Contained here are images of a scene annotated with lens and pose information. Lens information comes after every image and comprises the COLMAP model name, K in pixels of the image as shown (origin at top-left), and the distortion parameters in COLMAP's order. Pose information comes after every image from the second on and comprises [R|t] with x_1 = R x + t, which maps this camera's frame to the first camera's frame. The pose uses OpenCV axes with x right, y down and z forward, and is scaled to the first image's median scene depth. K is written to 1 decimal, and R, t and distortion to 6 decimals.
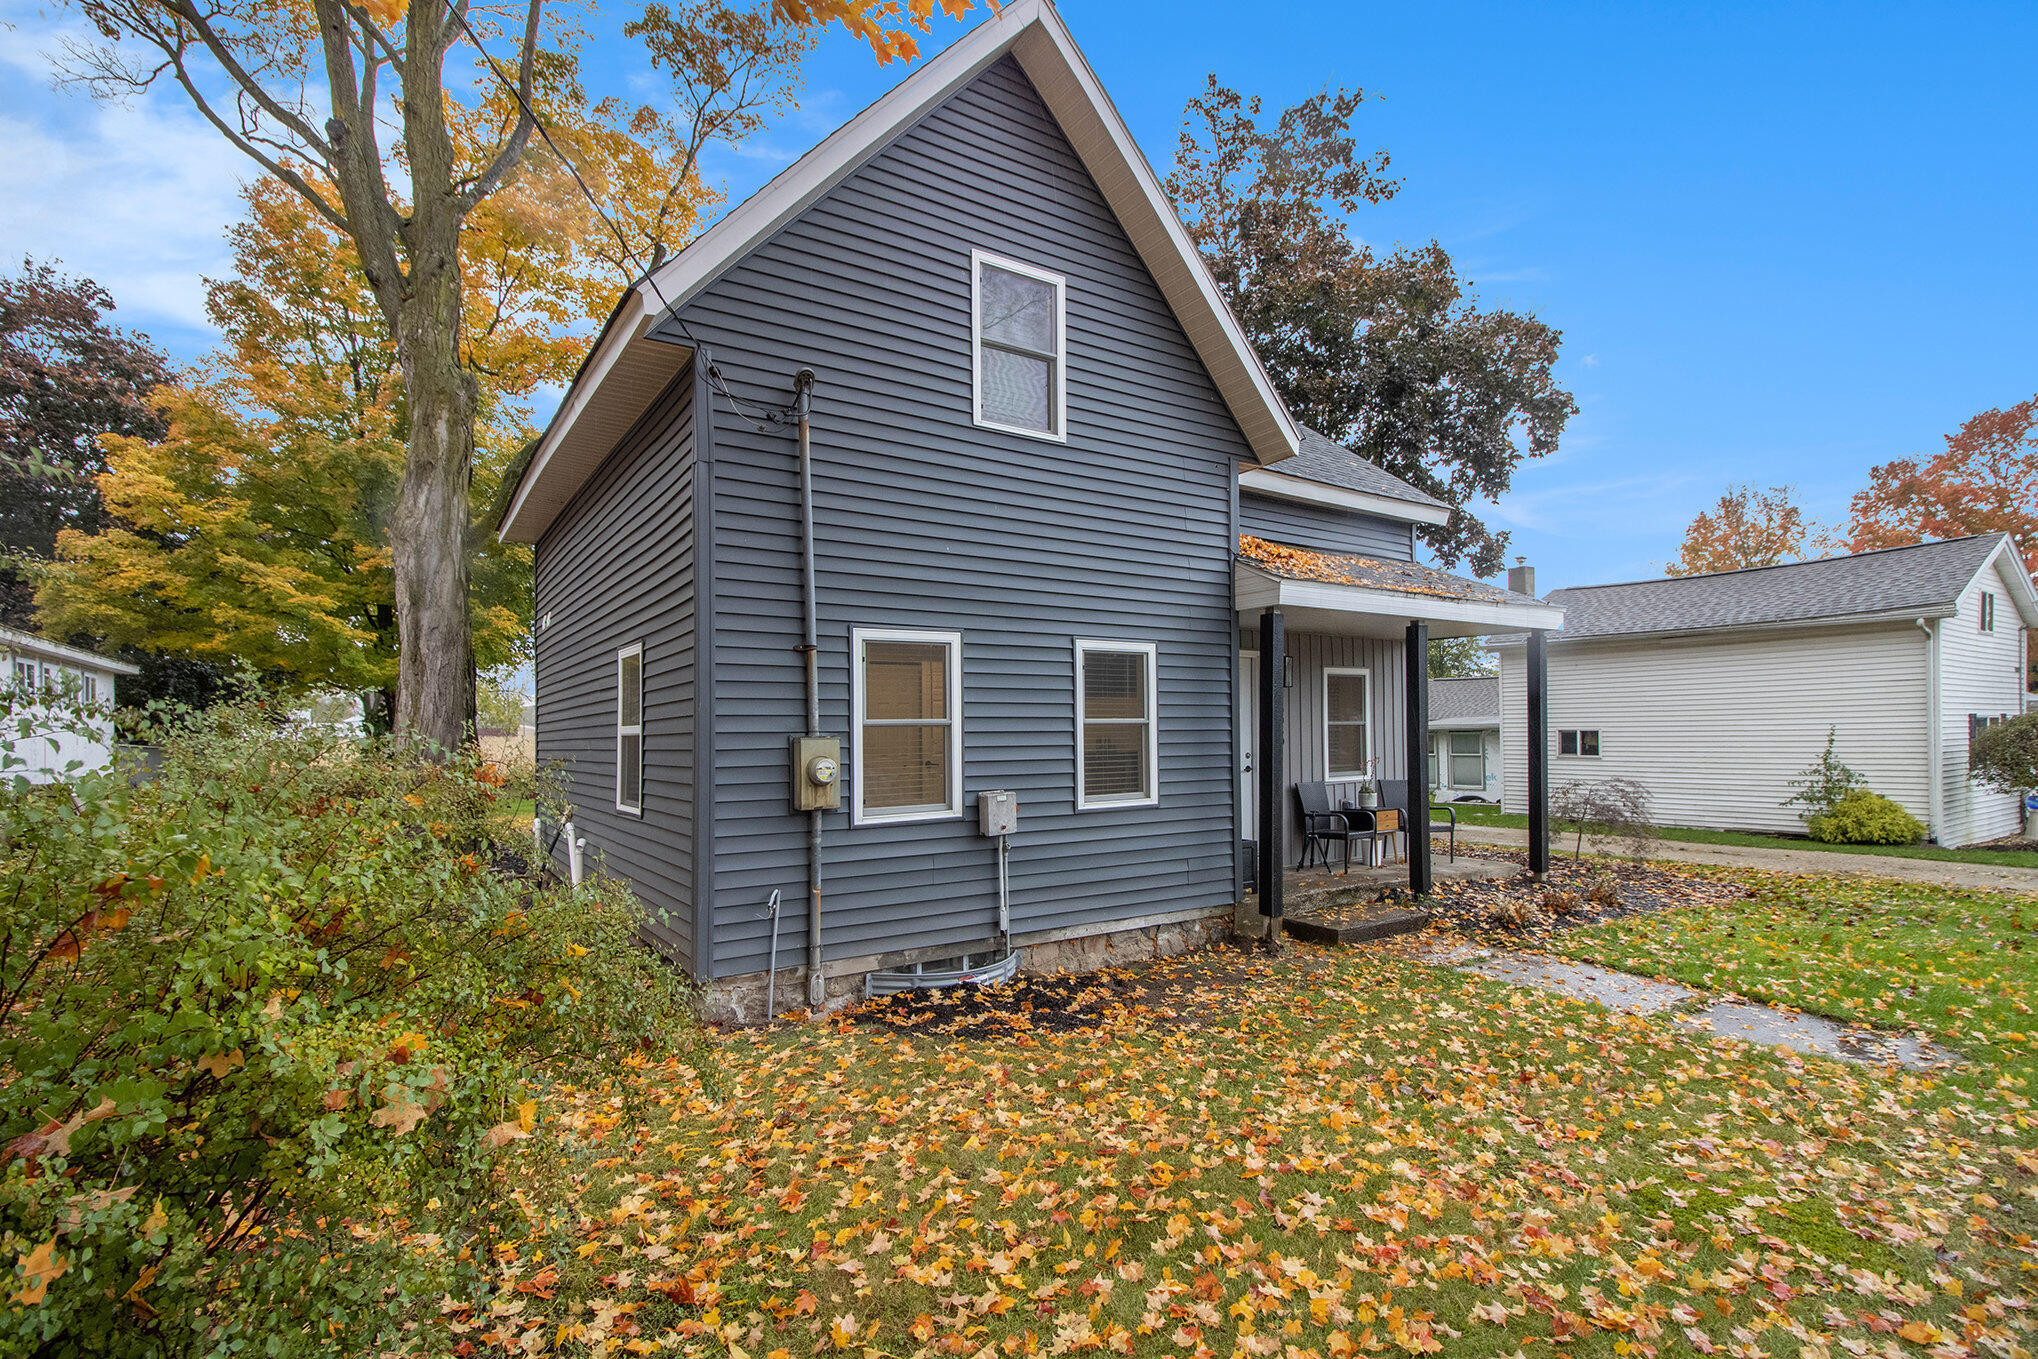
lens RADIAL K [[973.8, 0, 1019.3], [0, 973.8, 716.8], [0, 0, 1]] dist [0.001914, 0.000202]
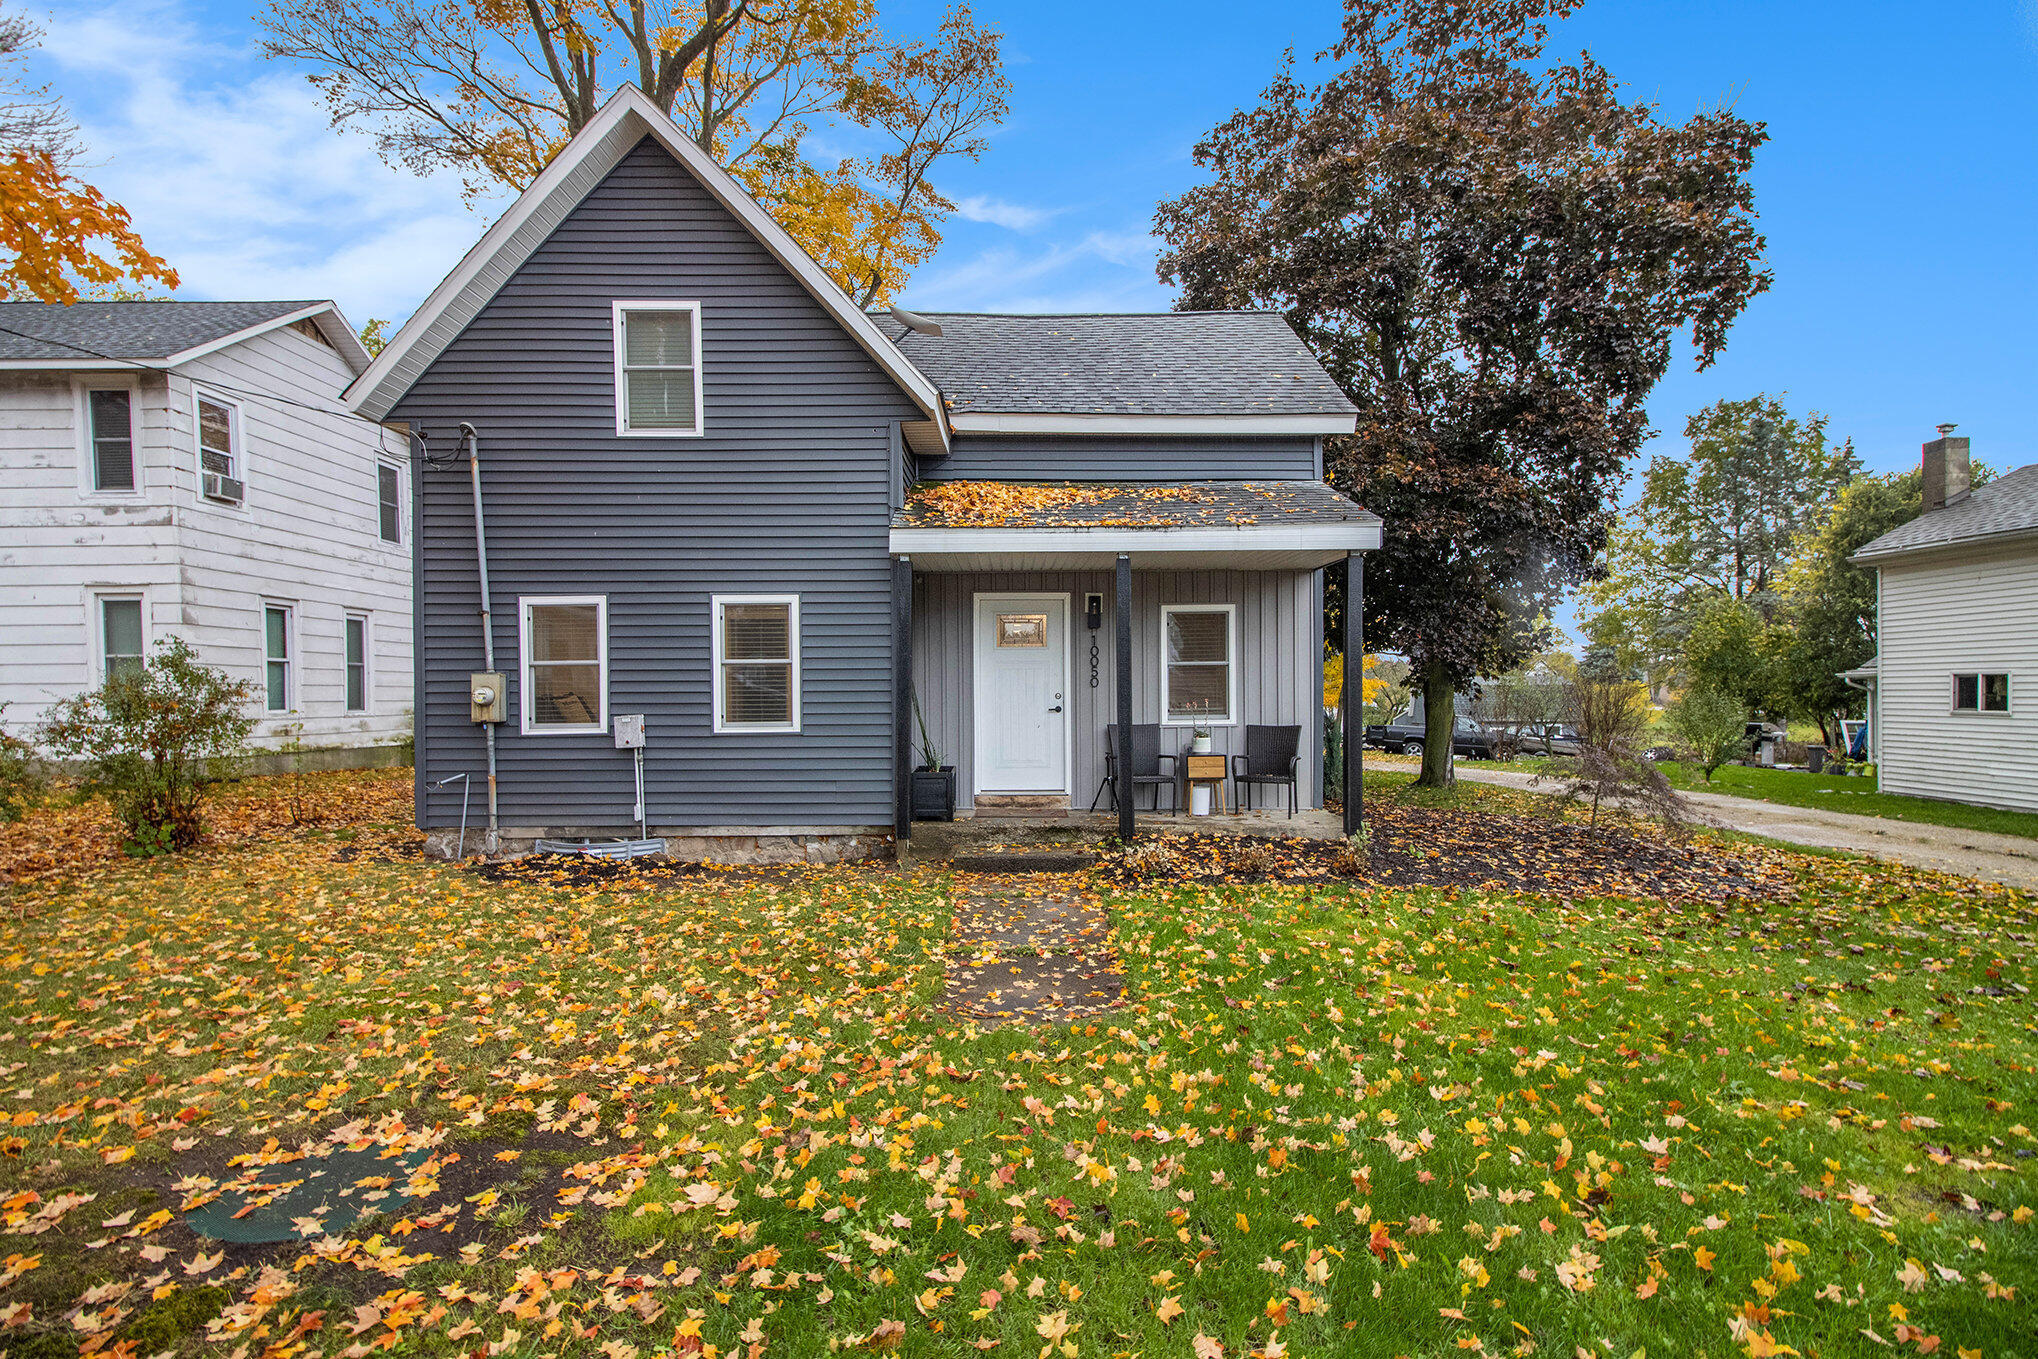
lens RADIAL K [[973.8, 0, 1021.4], [0, 973.8, 693.2], [0, 0, 1]] dist [0.001914, 0.000202]
pose [[0.838301, 0.009949, -0.545117, 1.064873], [0.005818, 0.999613, 0.027191, 0.013632], [0.545177, -0.025966, 0.837919, 0.174897]]
